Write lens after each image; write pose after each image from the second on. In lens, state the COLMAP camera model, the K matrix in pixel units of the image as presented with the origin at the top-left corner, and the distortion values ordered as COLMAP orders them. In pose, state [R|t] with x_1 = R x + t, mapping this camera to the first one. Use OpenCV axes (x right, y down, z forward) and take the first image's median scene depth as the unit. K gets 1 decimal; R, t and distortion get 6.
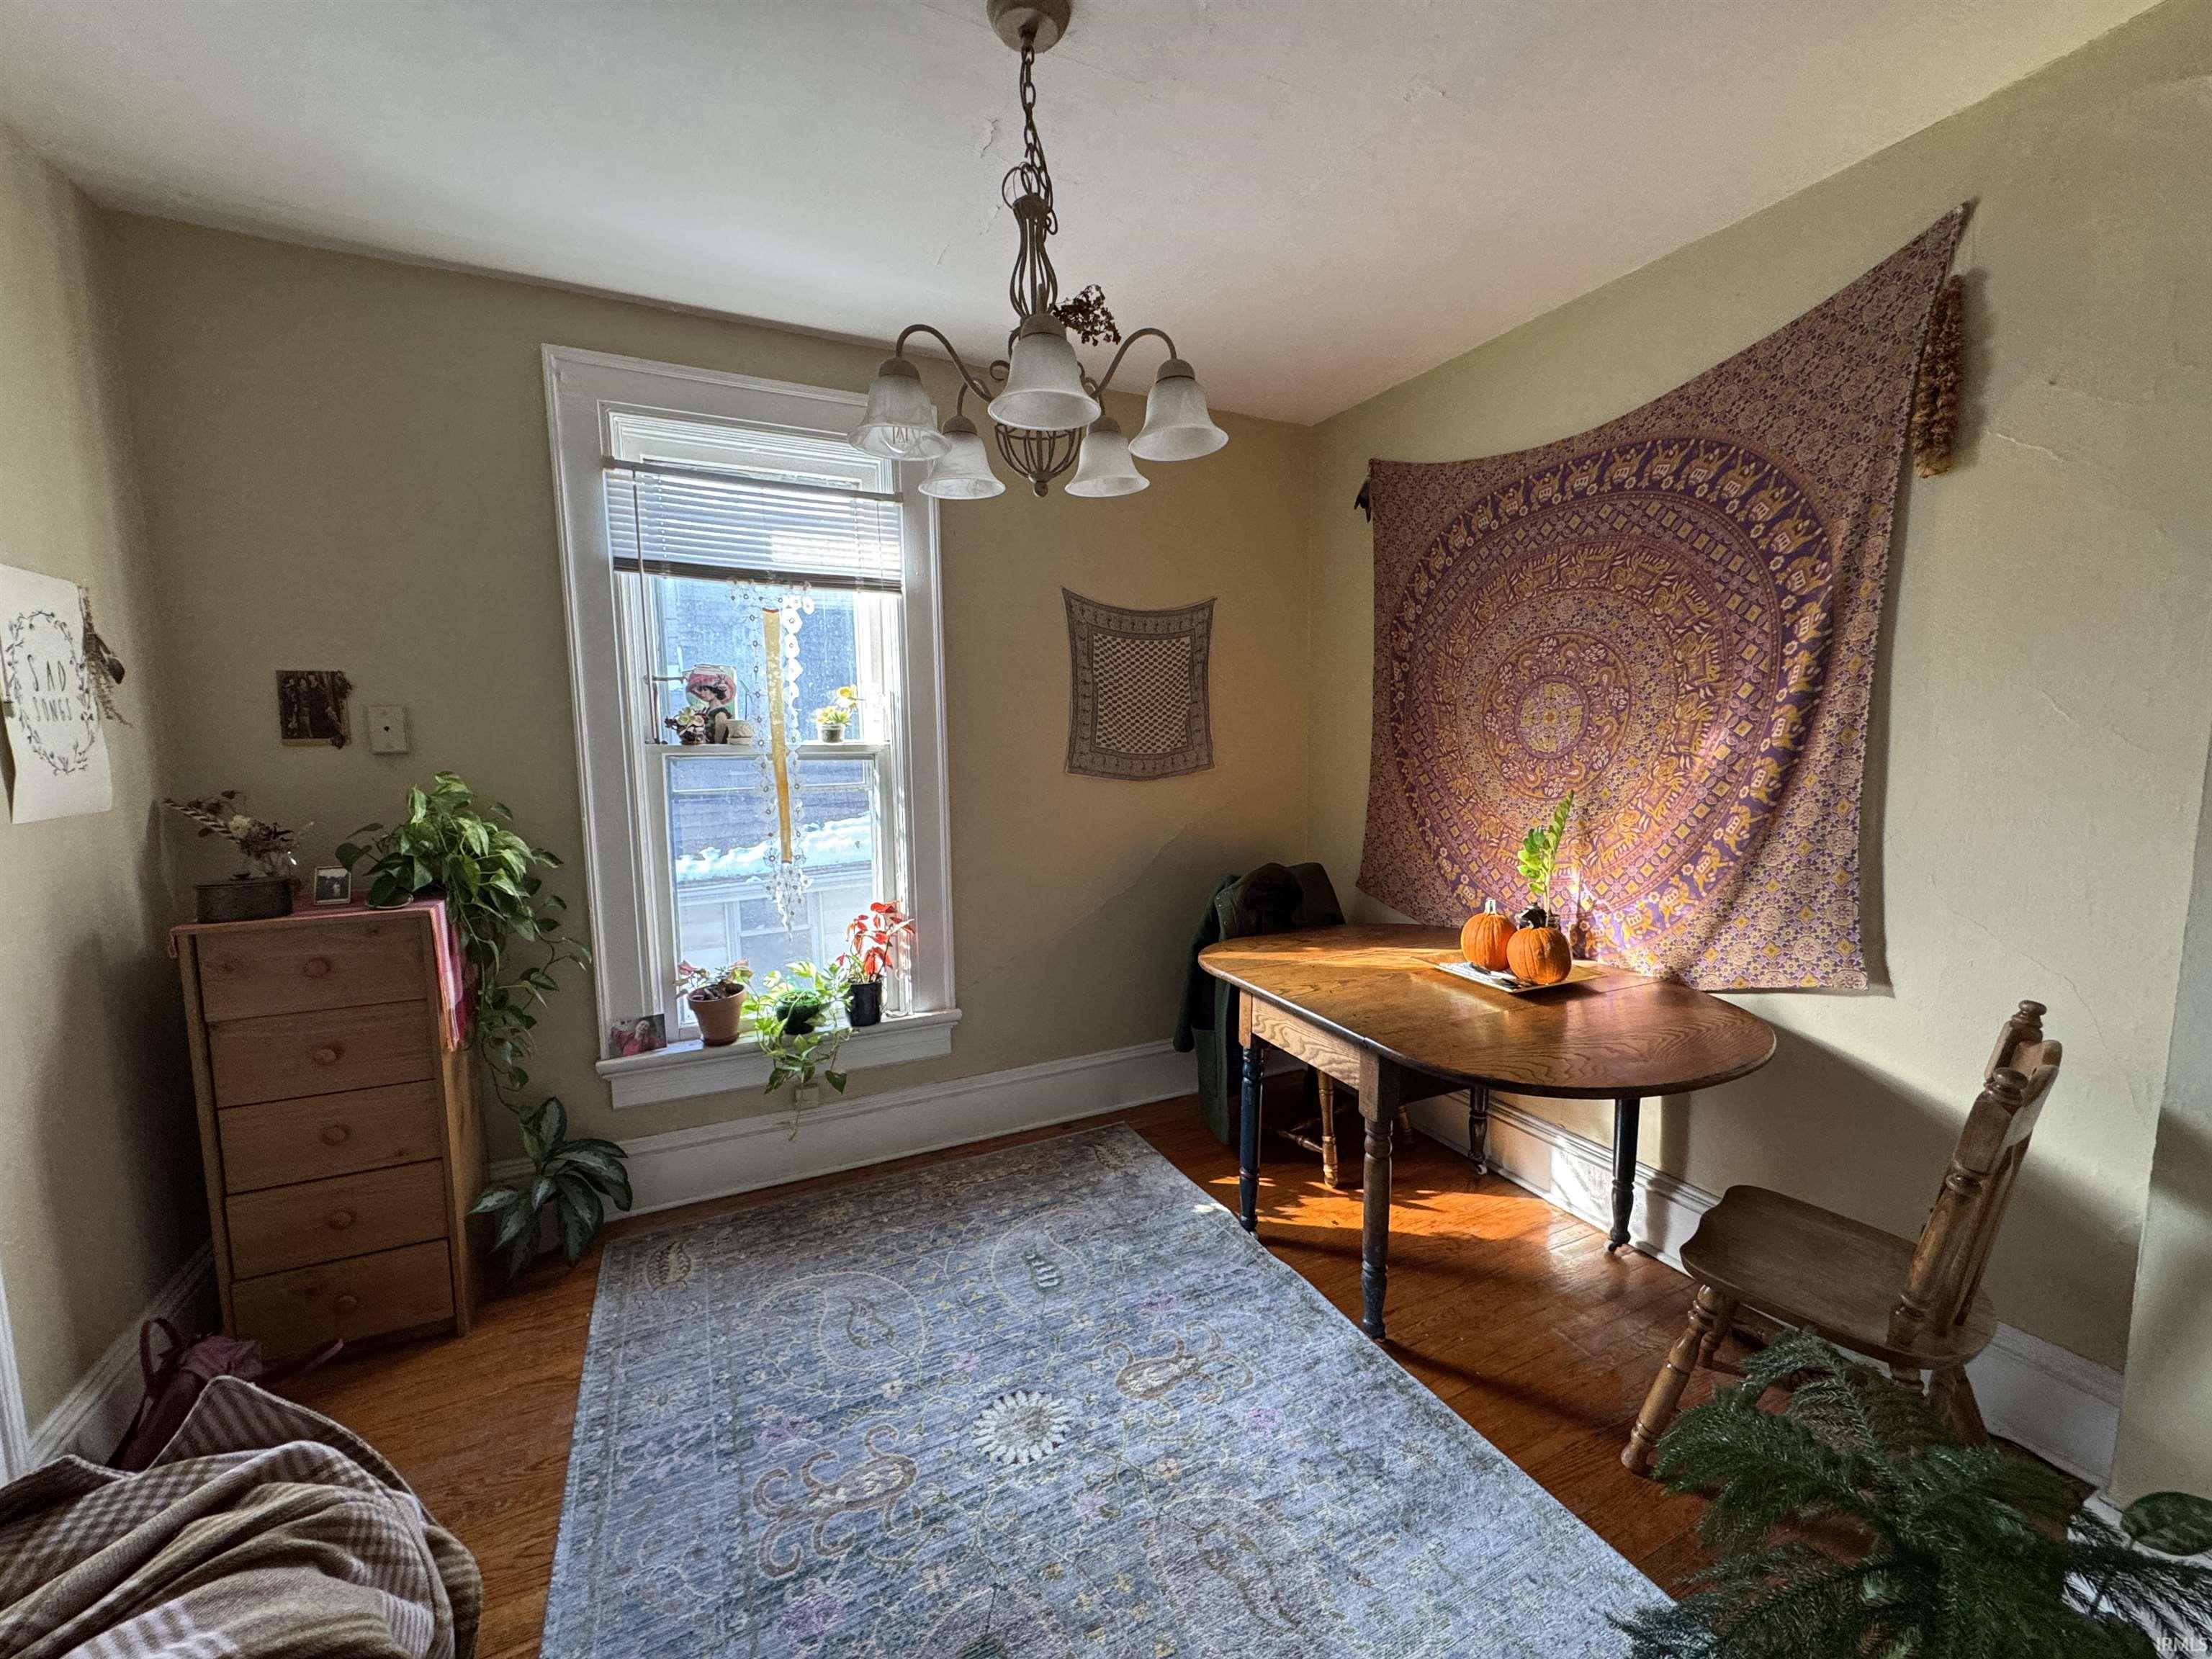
lens RADIAL K [[883.3, 0, 1106.0], [0, 883.3, 829.5], [0, 0, 1]] dist [-0.000779, -0.000054]
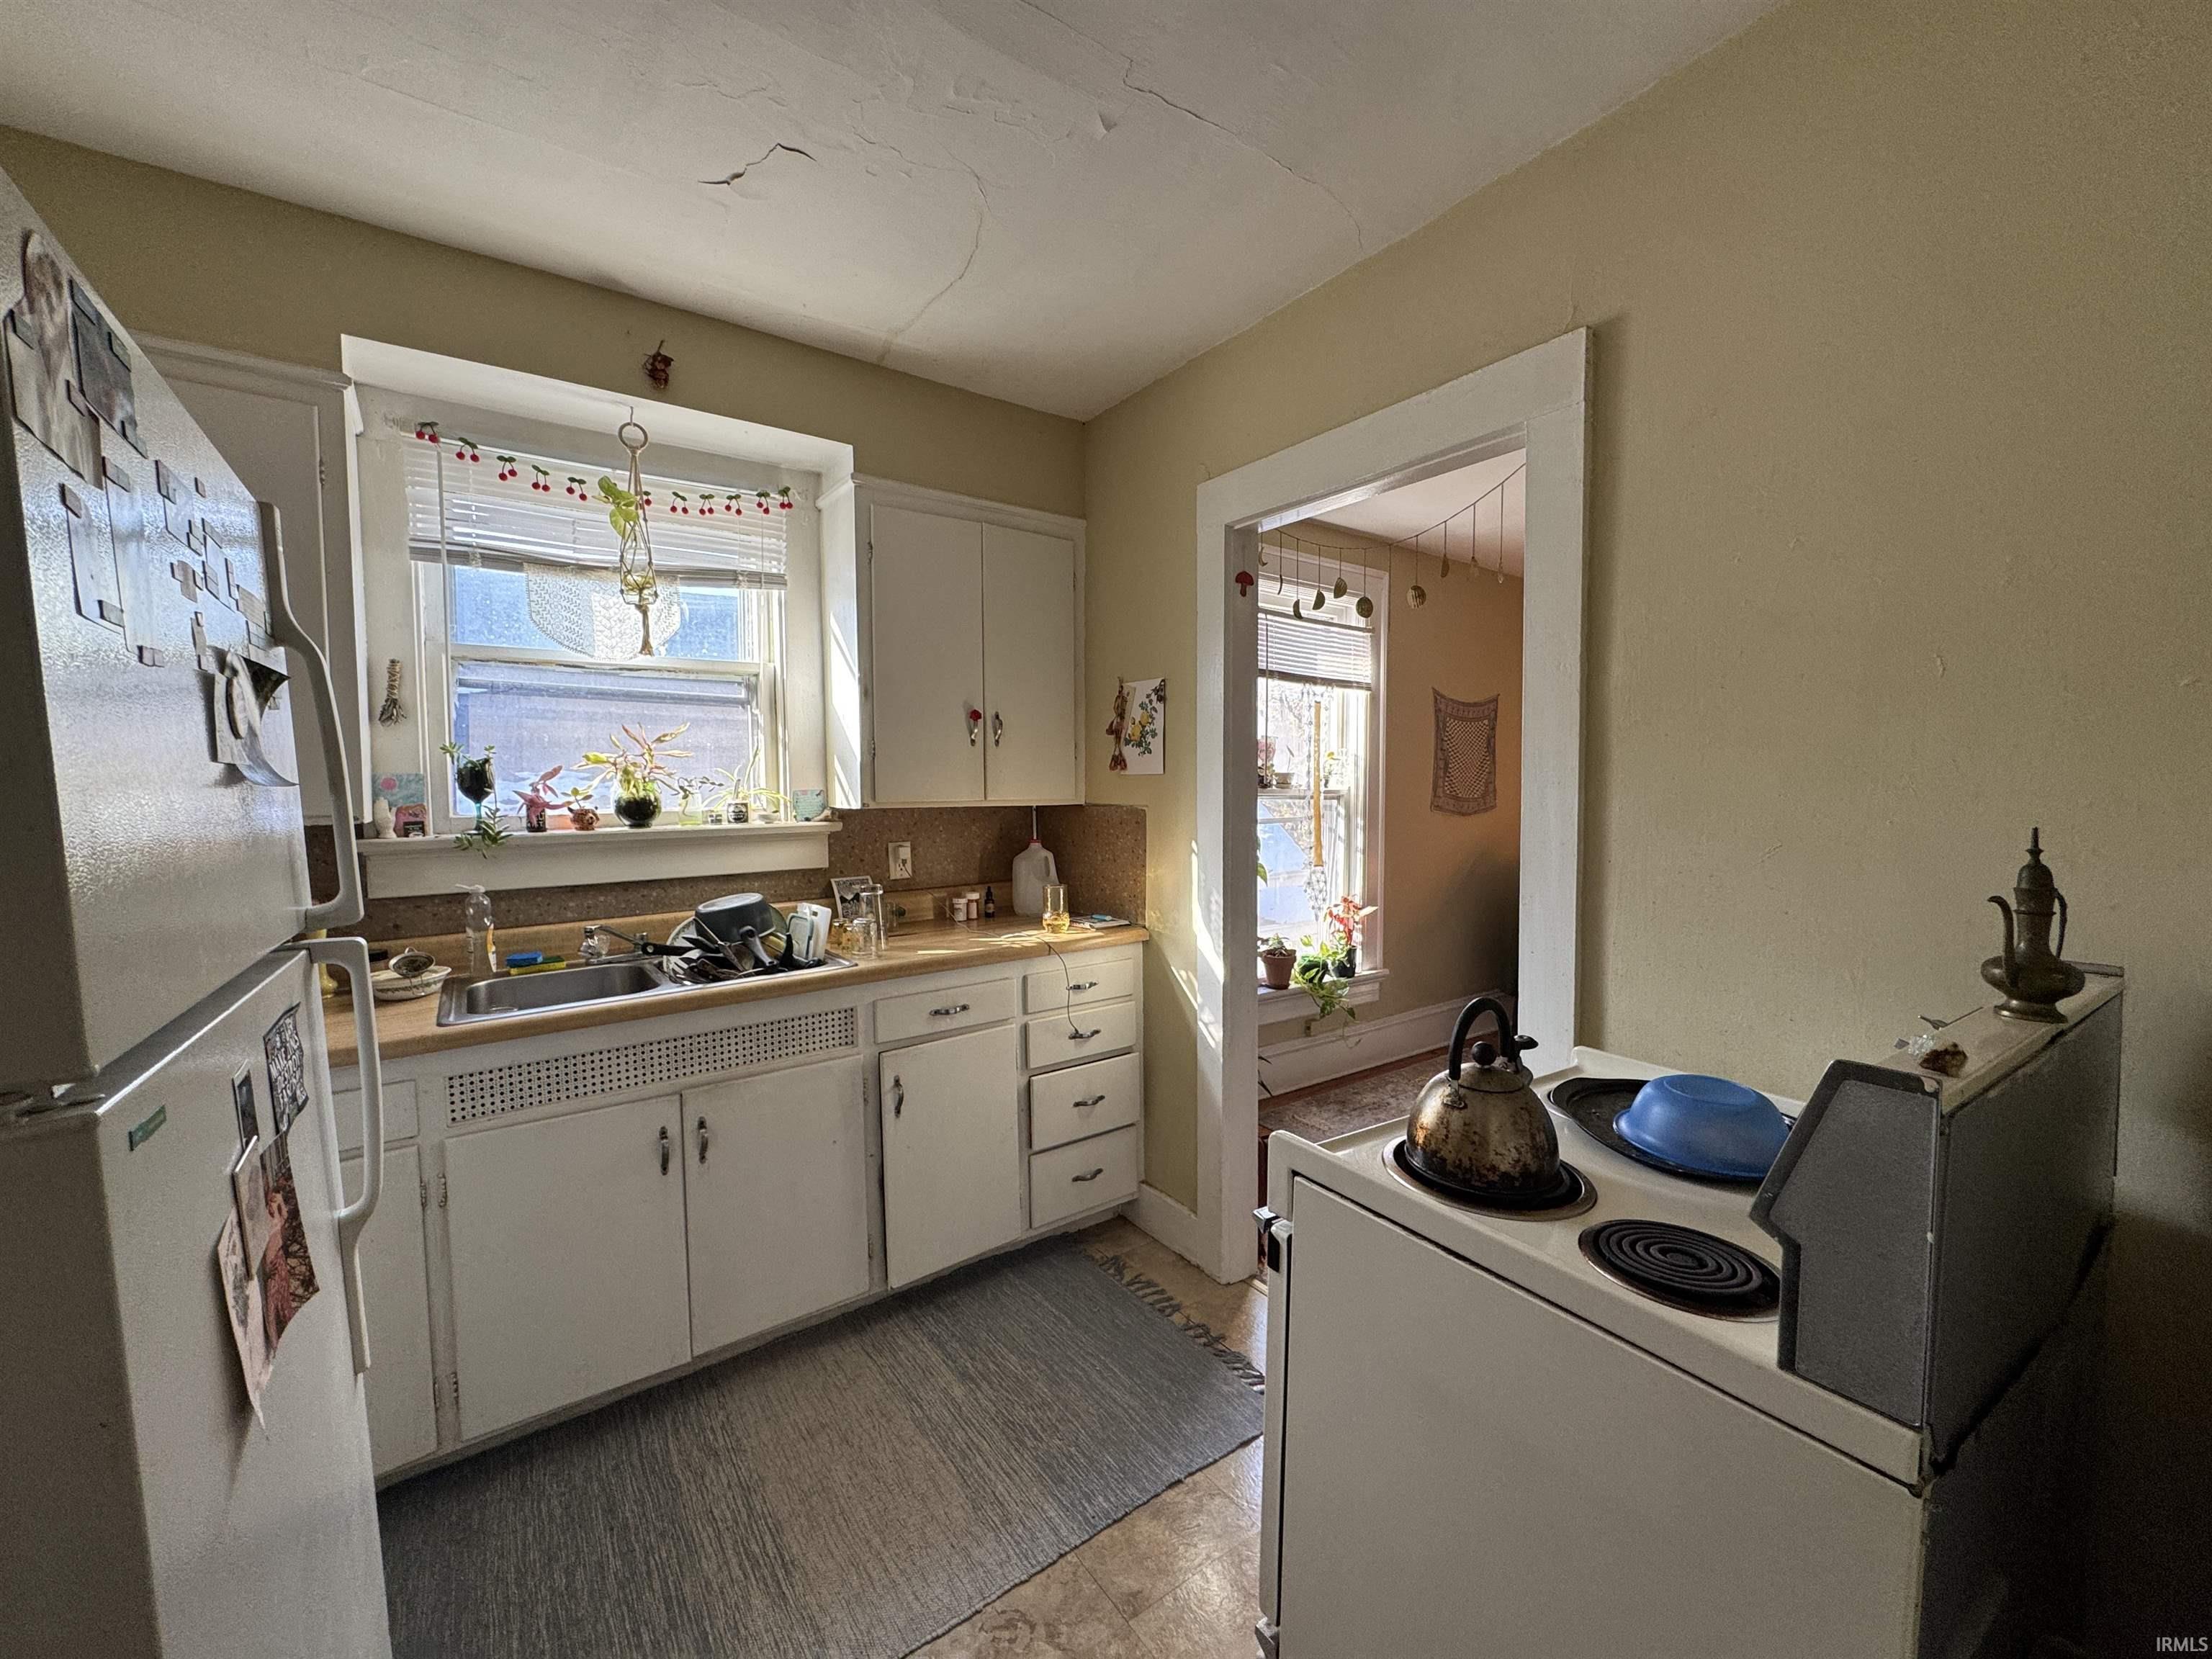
lens RADIAL K [[883.3, 0, 1106.0], [0, 883.3, 829.5], [0, 0, 1]] dist [-0.000779, -0.000054]
pose [[0.987430, 0.002518, 0.158034, -0.889435], [0.007326, 0.998069, -0.061675, 0.060773], [-0.157884, 0.062058, 0.985506, -0.404790]]
